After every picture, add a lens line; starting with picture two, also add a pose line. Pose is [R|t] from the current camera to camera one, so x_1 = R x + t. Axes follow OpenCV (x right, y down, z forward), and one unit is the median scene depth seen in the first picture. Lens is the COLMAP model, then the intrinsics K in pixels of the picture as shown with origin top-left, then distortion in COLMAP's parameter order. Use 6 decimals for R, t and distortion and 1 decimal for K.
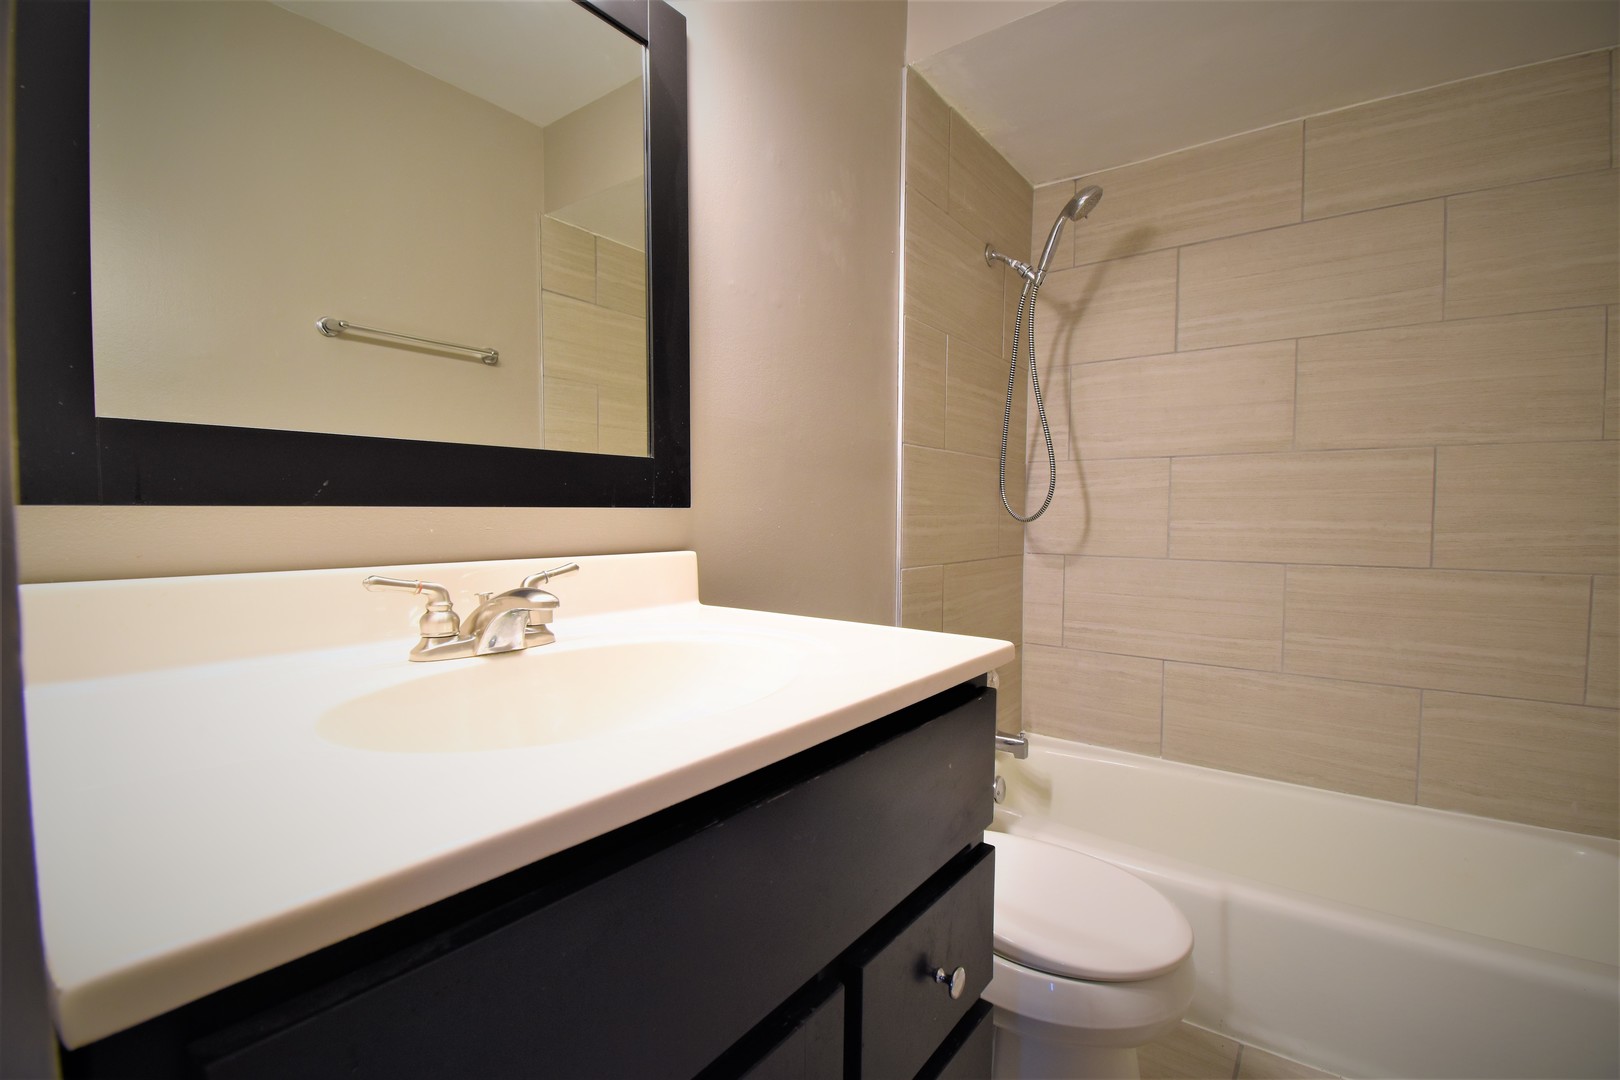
lens RADIAL K [[718.5, 0, 816.8], [0, 718.5, 545.8], [0, 0, 1]] dist [0.021902, -0.026467]
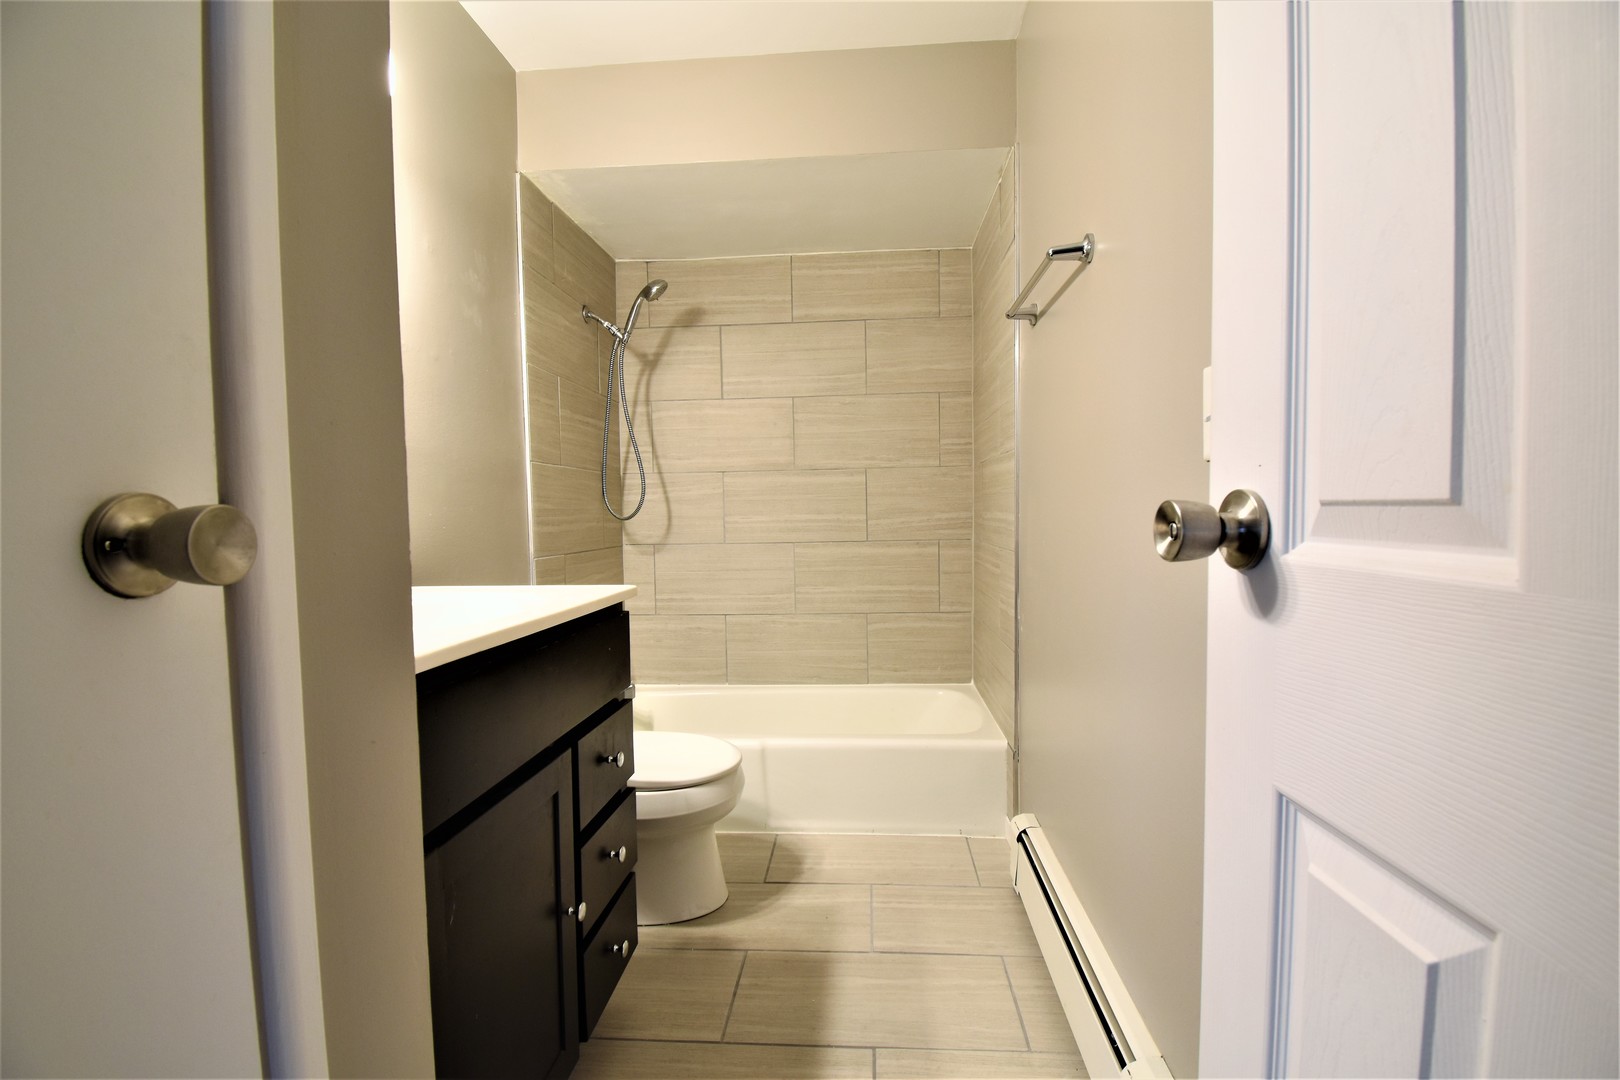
lens RADIAL K [[713.7, 0, 834.9], [0, 713.7, 550.3], [0, 0, 1]] dist [-0.007131, -0.000077]
pose [[0.830169, -0.049976, 0.555268, -0.118362], [0.046570, 0.998710, 0.020263, 0.013504], [-0.555564, 0.009037, 0.831425, -0.299317]]
